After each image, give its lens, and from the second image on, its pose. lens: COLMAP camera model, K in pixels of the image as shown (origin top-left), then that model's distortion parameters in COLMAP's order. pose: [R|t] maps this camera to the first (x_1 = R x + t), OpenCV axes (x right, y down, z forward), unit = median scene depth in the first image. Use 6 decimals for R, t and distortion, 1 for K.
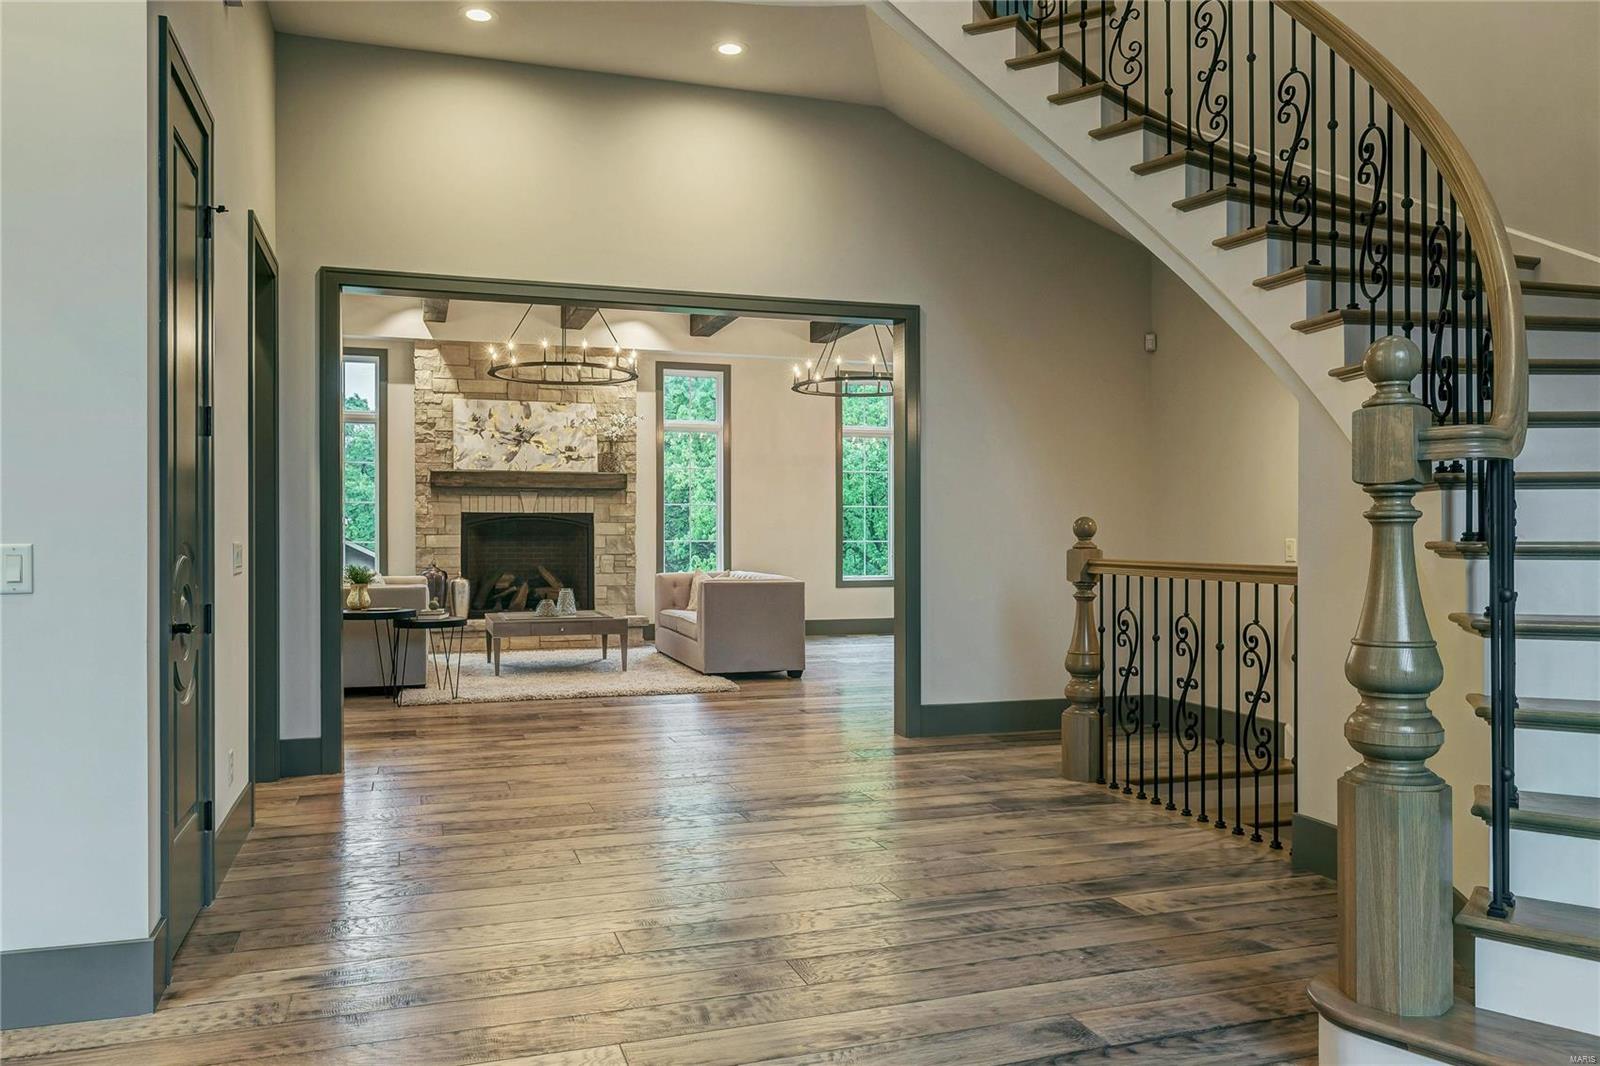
lens RADIAL K [[1163.8, 0, 794.0], [0, 1163.8, 537.9], [0, 0, 1]] dist [-0.001836, 0.001800]
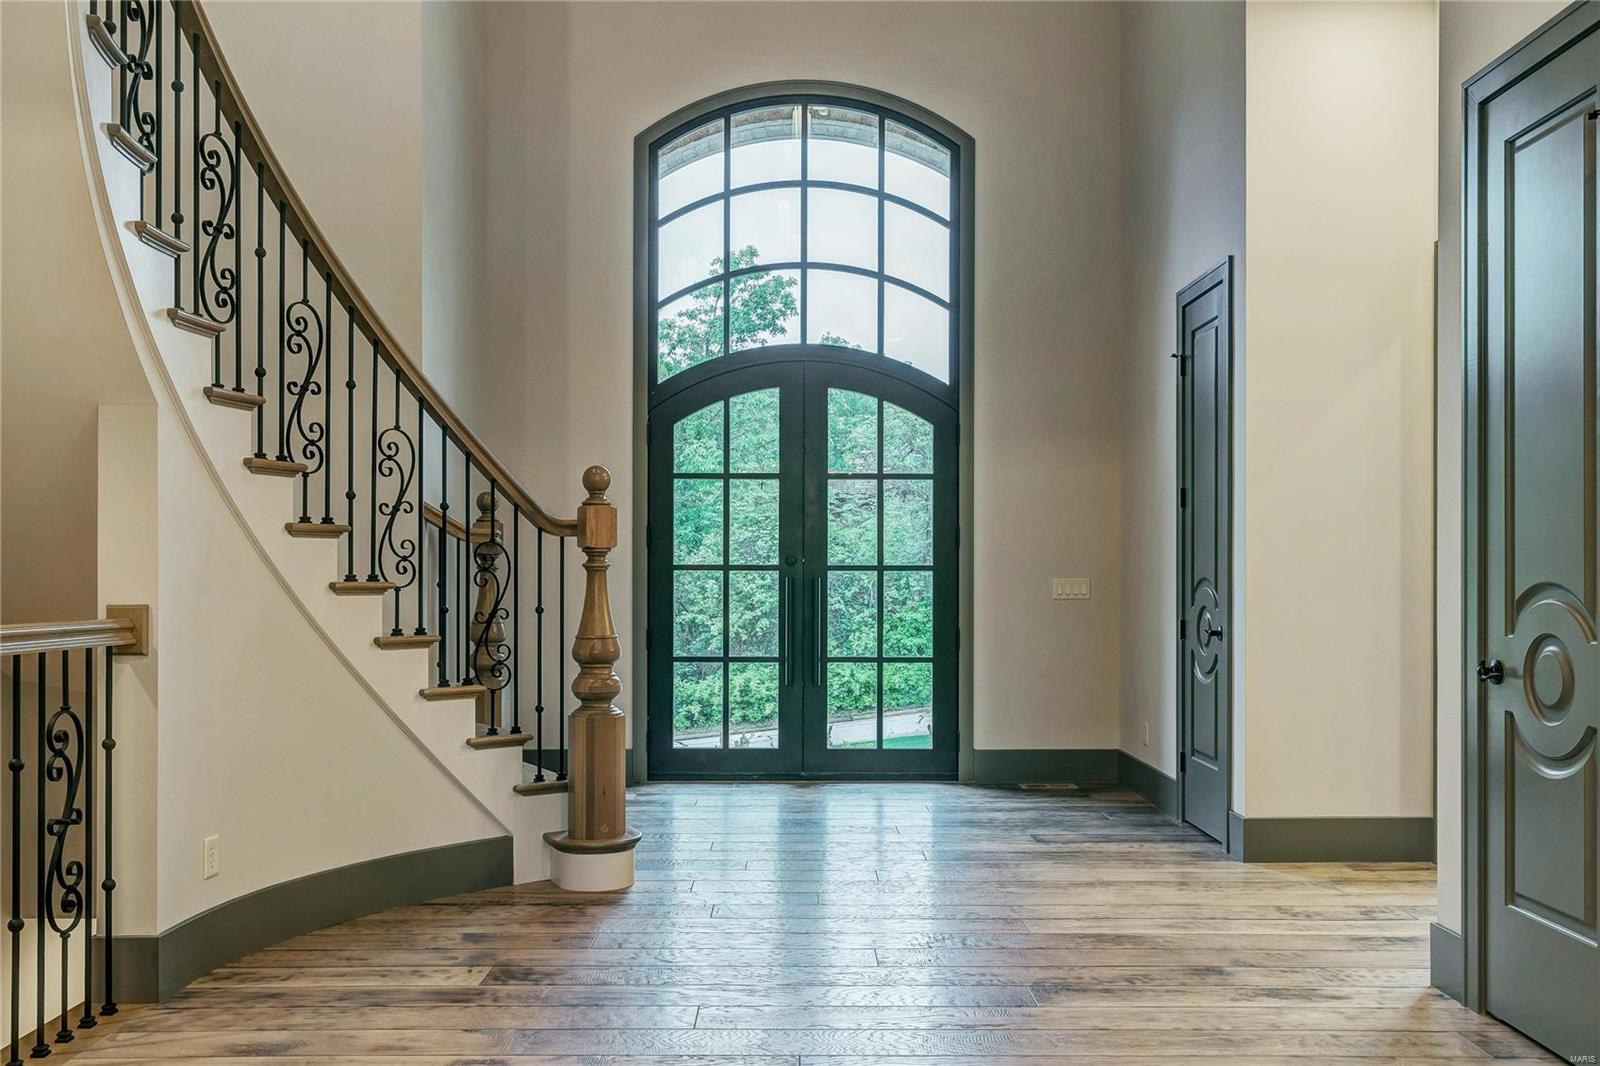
lens RADIAL K [[1378.2, 0, 796.6], [0, 1378.2, 539.2], [0, 0, 1]] dist [-0.007077, -0.009693]
pose [[-0.951874, 0.009524, 0.306340, -0.185711], [0.001820, 0.999675, -0.025423, -0.002658], [-0.306483, -0.023642, -0.951583, 1.261661]]
